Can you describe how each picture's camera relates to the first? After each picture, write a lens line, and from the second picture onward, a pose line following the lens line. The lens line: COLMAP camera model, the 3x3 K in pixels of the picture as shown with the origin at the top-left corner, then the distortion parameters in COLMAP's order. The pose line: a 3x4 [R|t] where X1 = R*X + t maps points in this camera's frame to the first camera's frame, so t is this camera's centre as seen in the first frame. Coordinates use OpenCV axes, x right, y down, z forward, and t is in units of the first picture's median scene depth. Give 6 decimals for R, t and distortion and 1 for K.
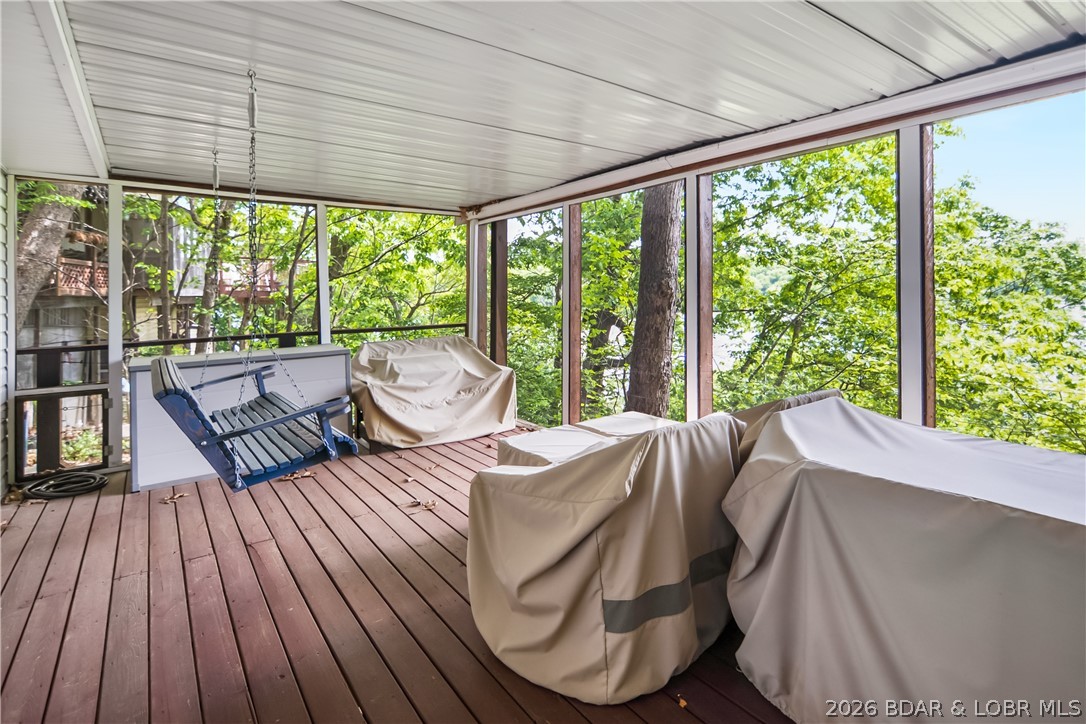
lens RADIAL K [[562.7, 0, 543.7], [0, 562.7, 304.4], [0, 0, 1]] dist [0.003442, -0.000874]
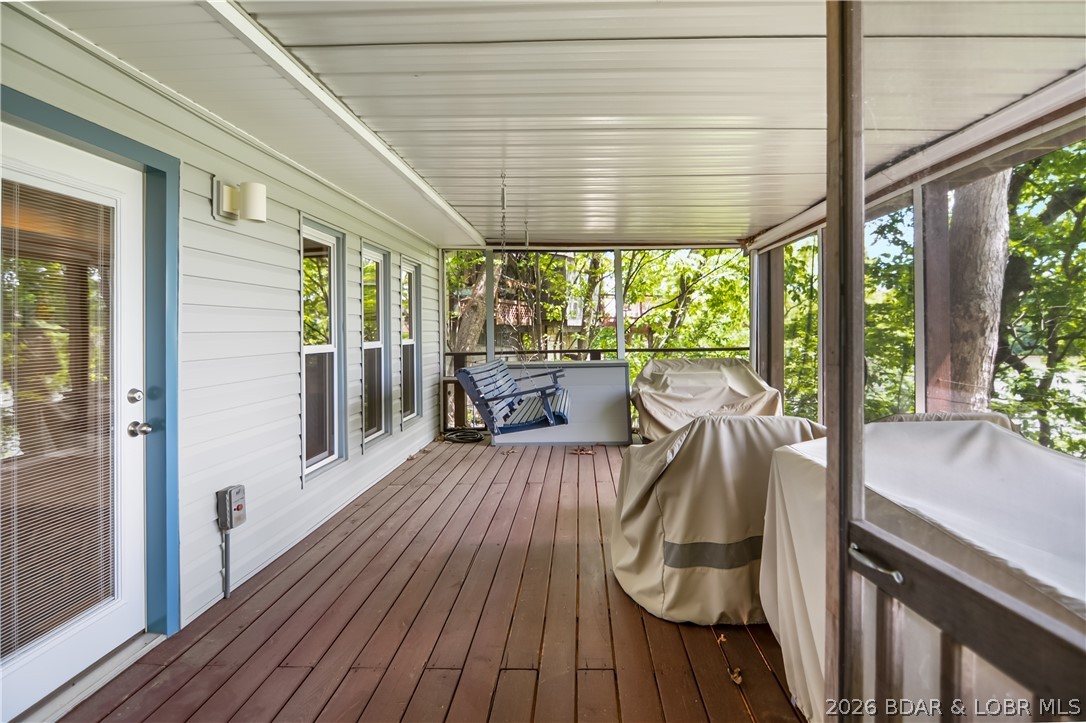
lens RADIAL K [[534.7, 0, 546.5], [0, 534.7, 346.5], [0, 0, 1]] dist [0.001807, -0.005947]
pose [[0.784417, 0.024689, -0.619742, 0.257269], [-0.012928, 0.999641, 0.023461, 0.017366], [0.620099, -0.010391, 0.784455, -0.057771]]
